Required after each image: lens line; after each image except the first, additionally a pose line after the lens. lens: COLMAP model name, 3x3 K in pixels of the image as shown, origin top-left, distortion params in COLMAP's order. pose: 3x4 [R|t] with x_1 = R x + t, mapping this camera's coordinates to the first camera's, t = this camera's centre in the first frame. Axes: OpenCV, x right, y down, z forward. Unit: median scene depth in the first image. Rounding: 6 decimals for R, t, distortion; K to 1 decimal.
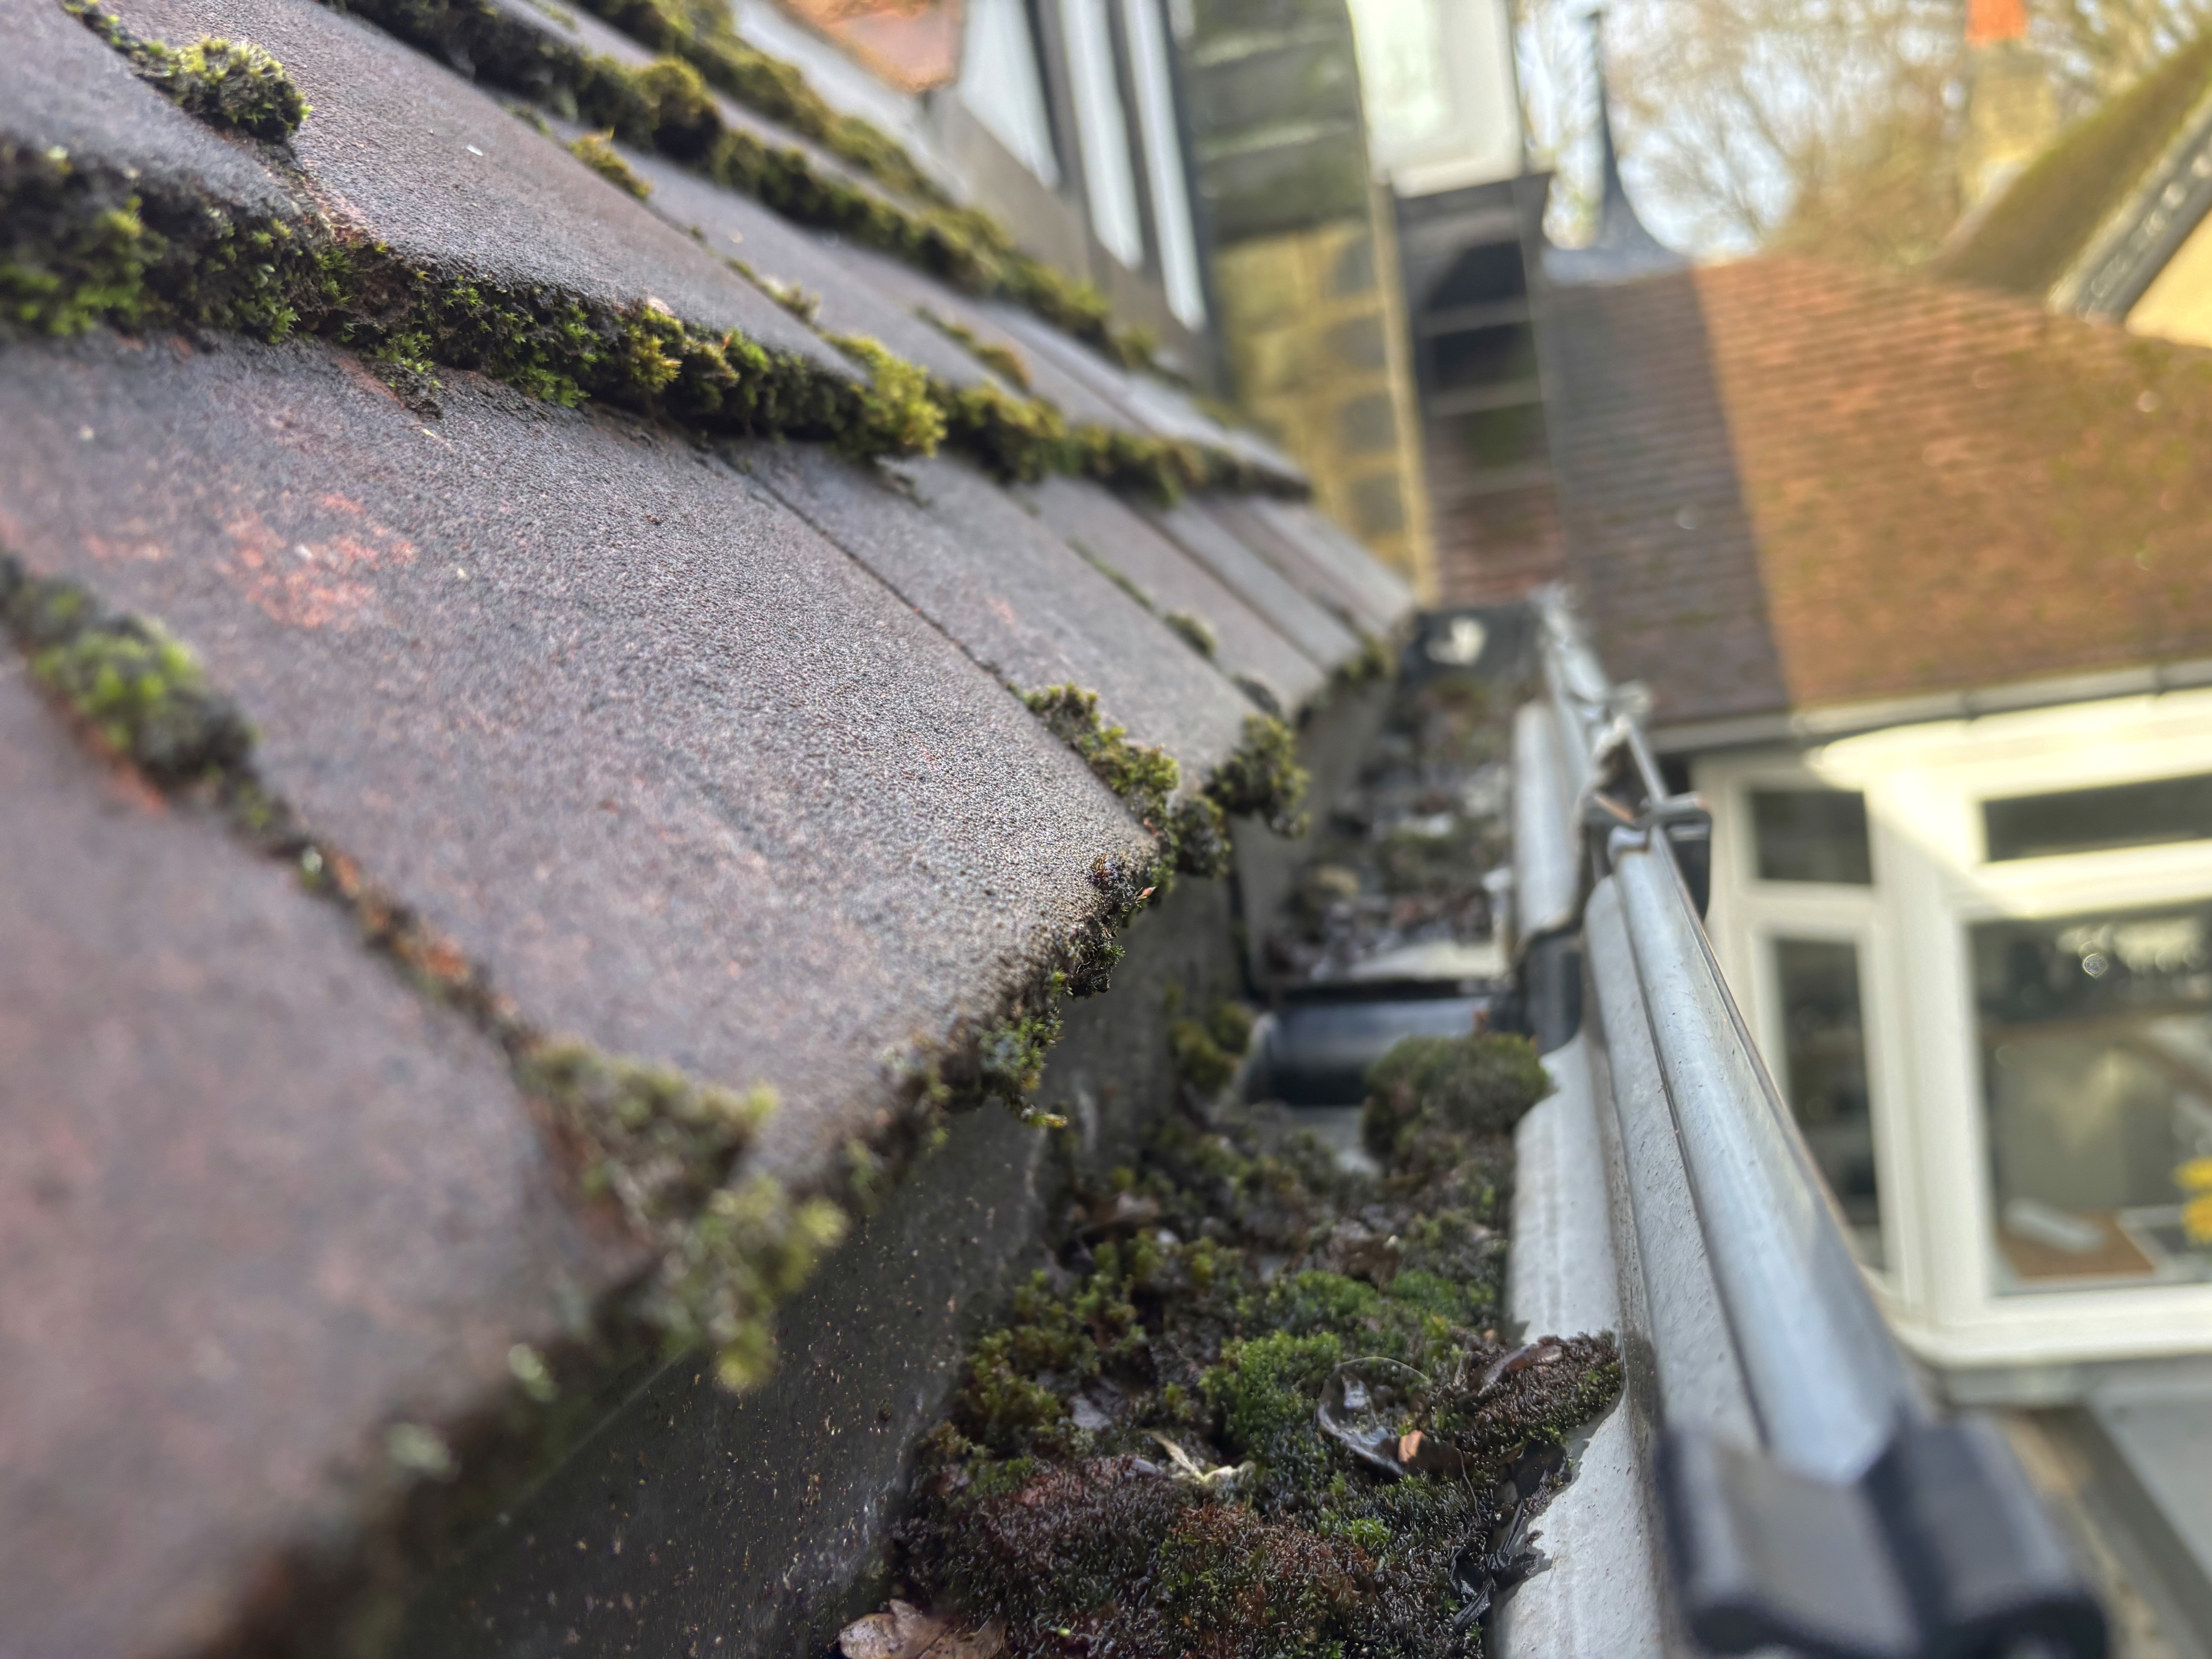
lens RADIAL K [[1684.7, 0, 1106.0], [0, 1684.7, 829.5], [0, 0, 1]] dist [0.003137, -0.075889]
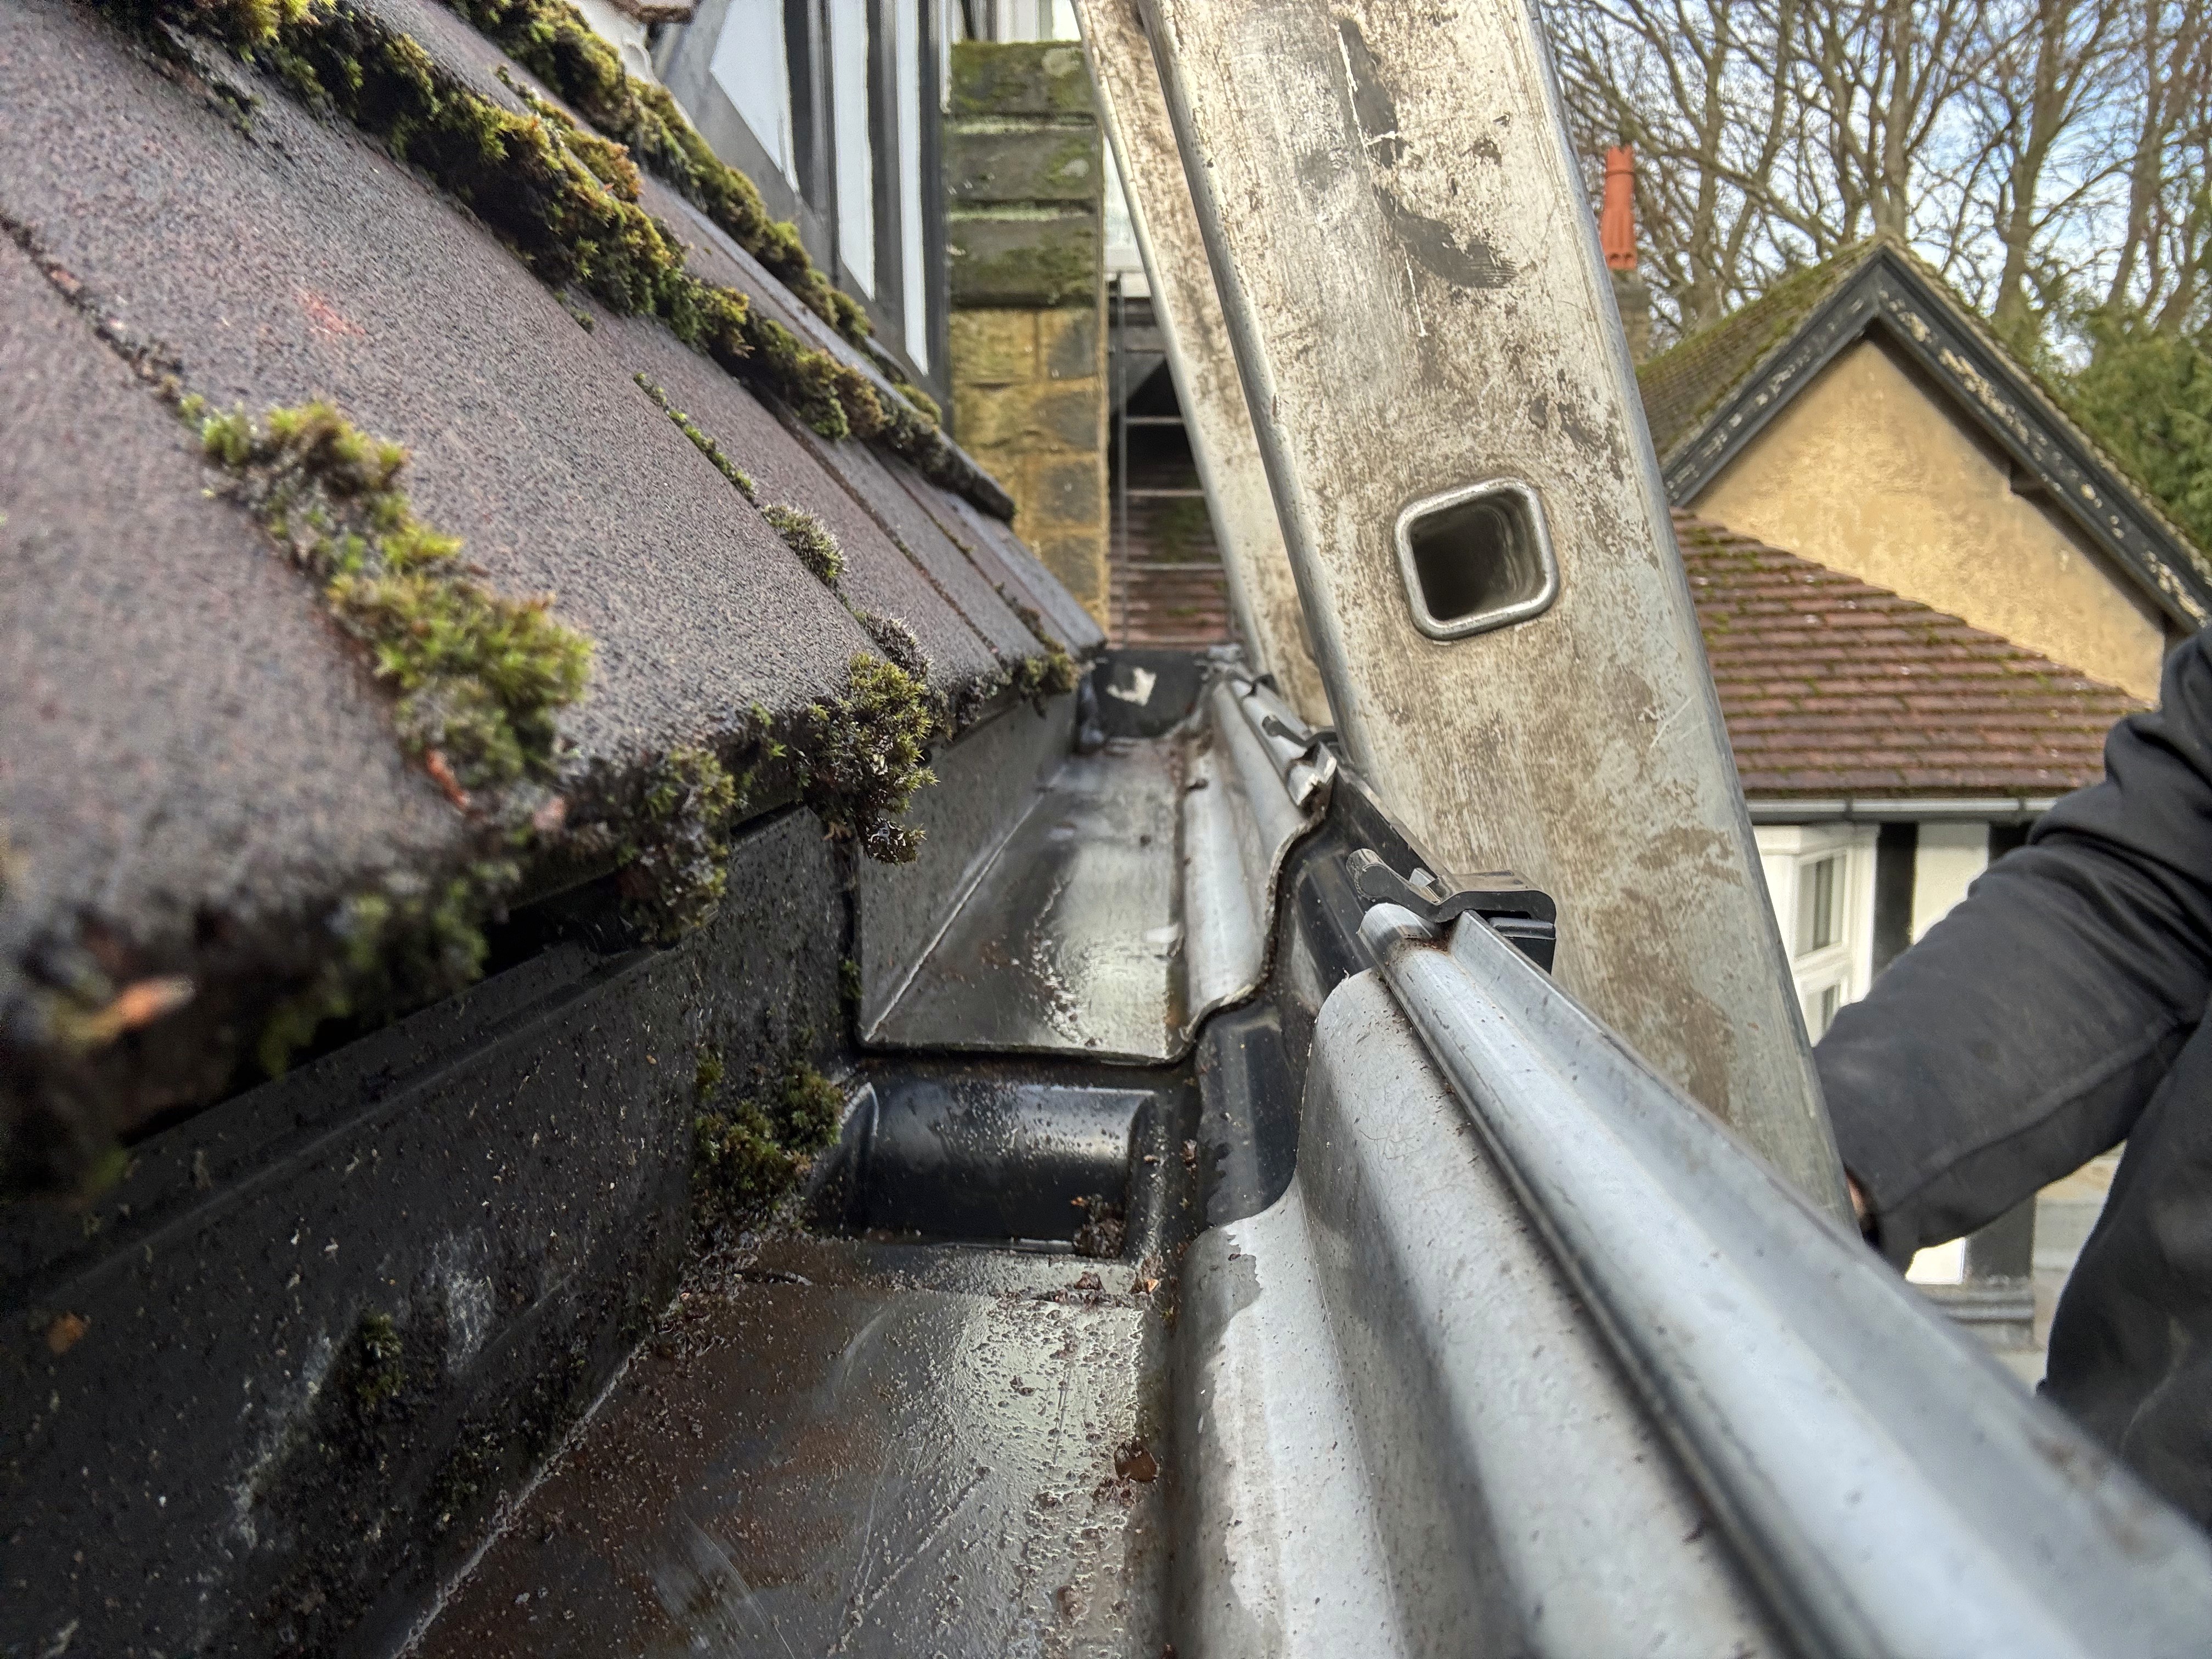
lens RADIAL K [[1484.1, 0, 1106.0], [0, 1484.1, 829.5], [0, 0, 1]] dist [0.002277, 0.000308]
pose [[0.971957, 0.118125, 0.203336, 0.051570], [-0.115450, 0.992998, -0.025009, -0.000224], [-0.204866, 0.000832, 0.978790, 0.327608]]
